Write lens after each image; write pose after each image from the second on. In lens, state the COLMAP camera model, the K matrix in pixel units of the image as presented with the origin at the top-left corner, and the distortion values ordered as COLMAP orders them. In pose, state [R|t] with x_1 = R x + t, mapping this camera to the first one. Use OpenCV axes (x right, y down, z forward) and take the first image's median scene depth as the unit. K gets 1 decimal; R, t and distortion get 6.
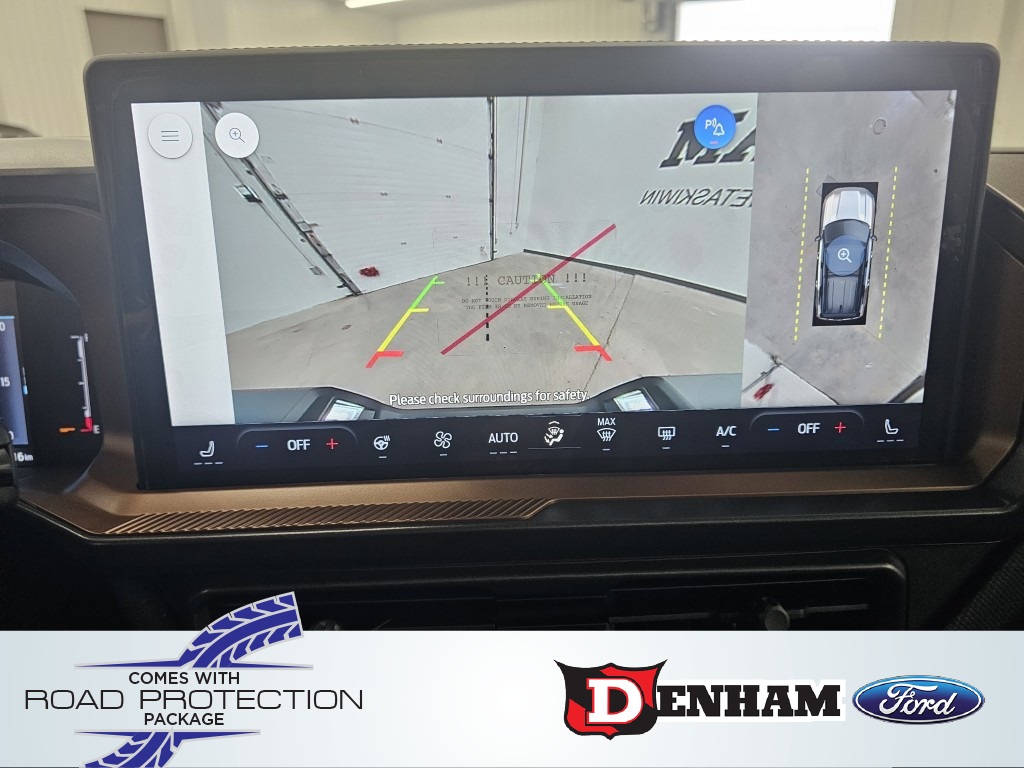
lens RADIAL K [[687.1, 0, 514.3], [0, 687.1, 389.7], [0, 0, 1]] dist [0.026142, -0.025359]
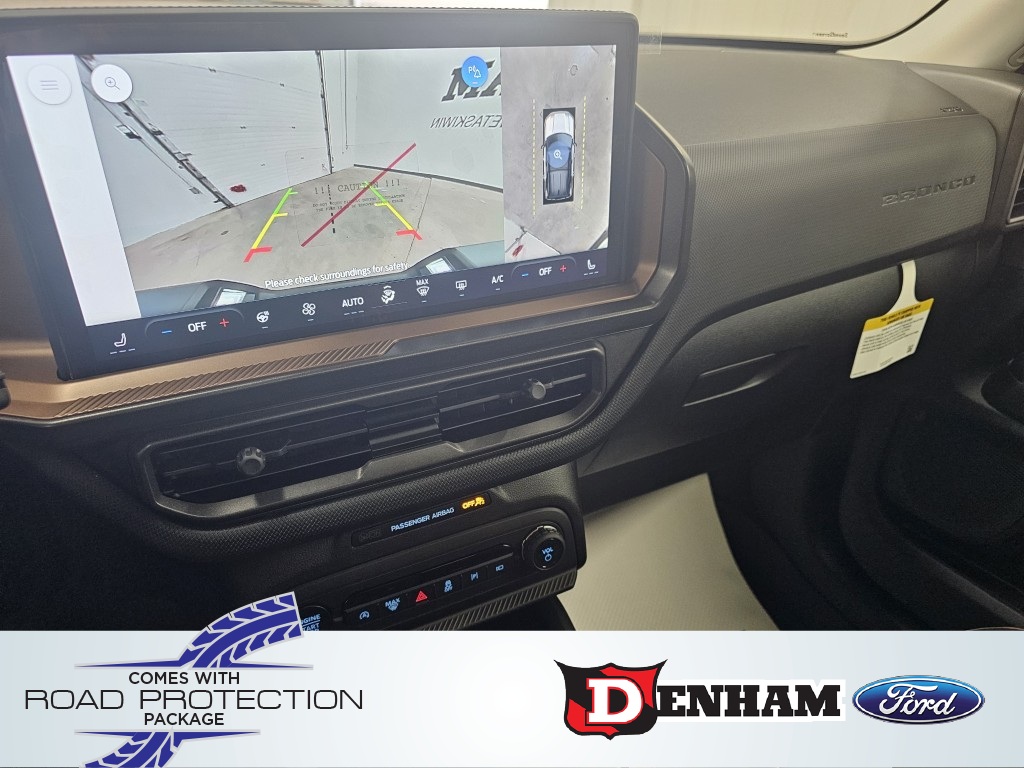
lens RADIAL K [[687.1, 0, 516.2], [0, 687.1, 379.6], [0, 0, 1]] dist [0.026142, -0.025359]
pose [[0.913872, -0.167507, 0.369836, -0.264495], [0.085426, 0.969863, 0.228185, -0.070713], [-0.396913, -0.176938, 0.900640, -0.441856]]
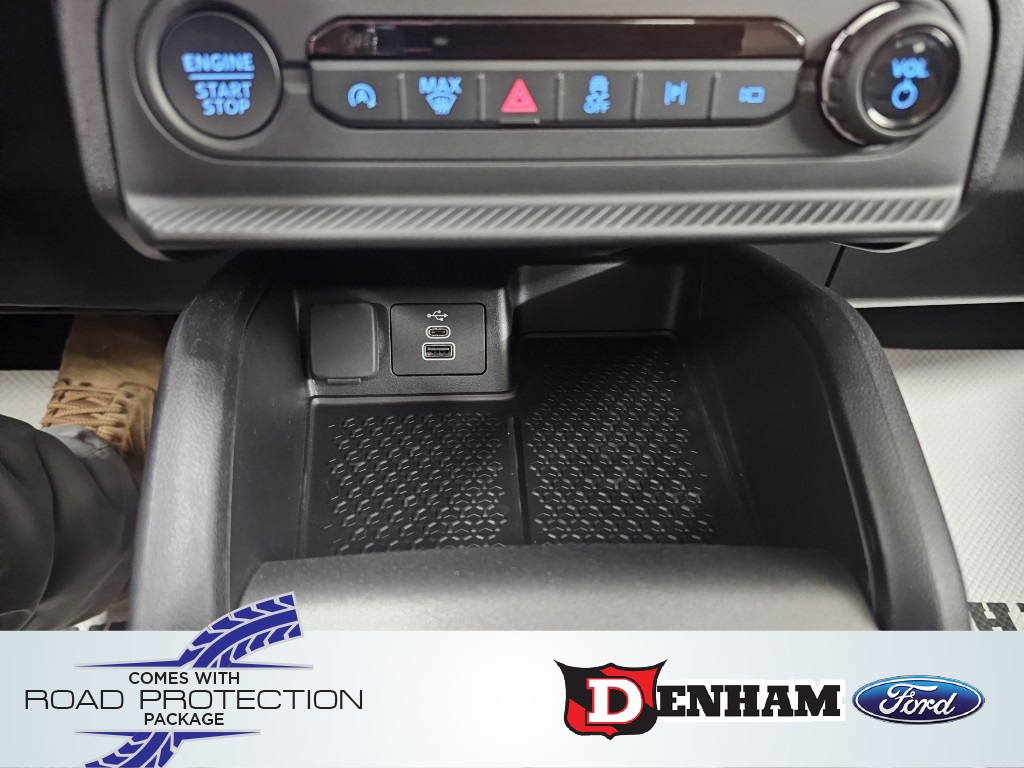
lens RADIAL K [[687.1, 0, 507.1], [0, 687.1, 386.6], [0, 0, 1]] dist [0.026142, -0.025359]
pose [[0.999653, 0.020391, 0.016683, 0.046503], [-0.025005, 0.933797, 0.356928, 0.844322], [-0.008300, -0.357221, 0.933983, 0.412390]]
